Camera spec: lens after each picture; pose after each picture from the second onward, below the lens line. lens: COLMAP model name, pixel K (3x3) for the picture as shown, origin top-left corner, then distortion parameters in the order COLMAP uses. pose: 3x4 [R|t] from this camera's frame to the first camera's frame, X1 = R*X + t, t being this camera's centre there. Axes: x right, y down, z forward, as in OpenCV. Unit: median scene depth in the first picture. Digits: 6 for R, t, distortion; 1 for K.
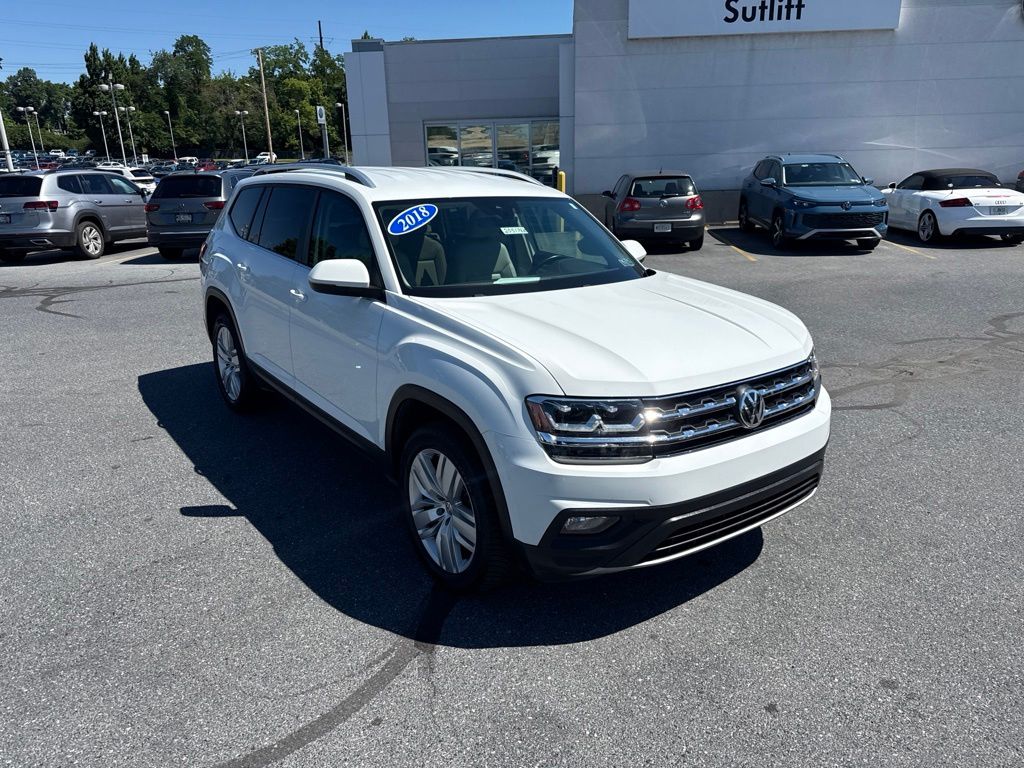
lens RADIAL K [[734.3, 0, 504.6], [0, 734.3, 388.1], [0, 0, 1]] dist [0.019707, -0.030089]
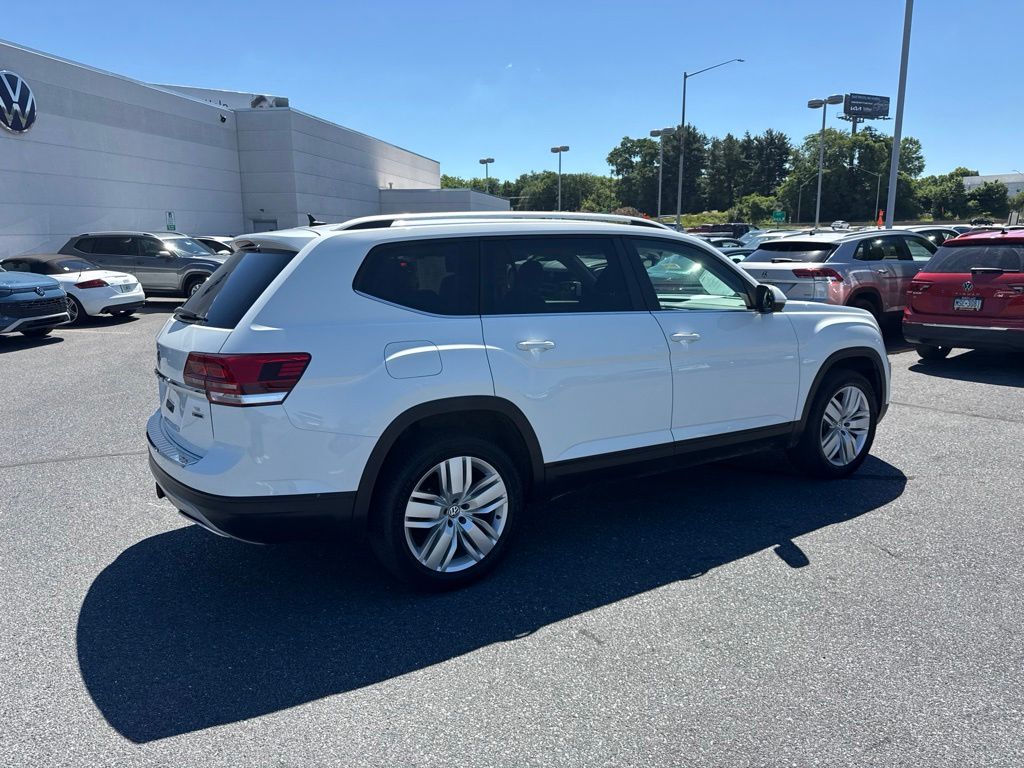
lens RADIAL K [[725.9, 0, 513.7], [0, 725.9, 384.0], [0, 0, 1]] dist [0.035532, -0.046000]
pose [[0.068250, -0.179465, 0.981394, -0.382572], [0.308986, 0.939124, 0.150247, -0.086237], [-0.948615, 0.292983, 0.119547, 0.336867]]
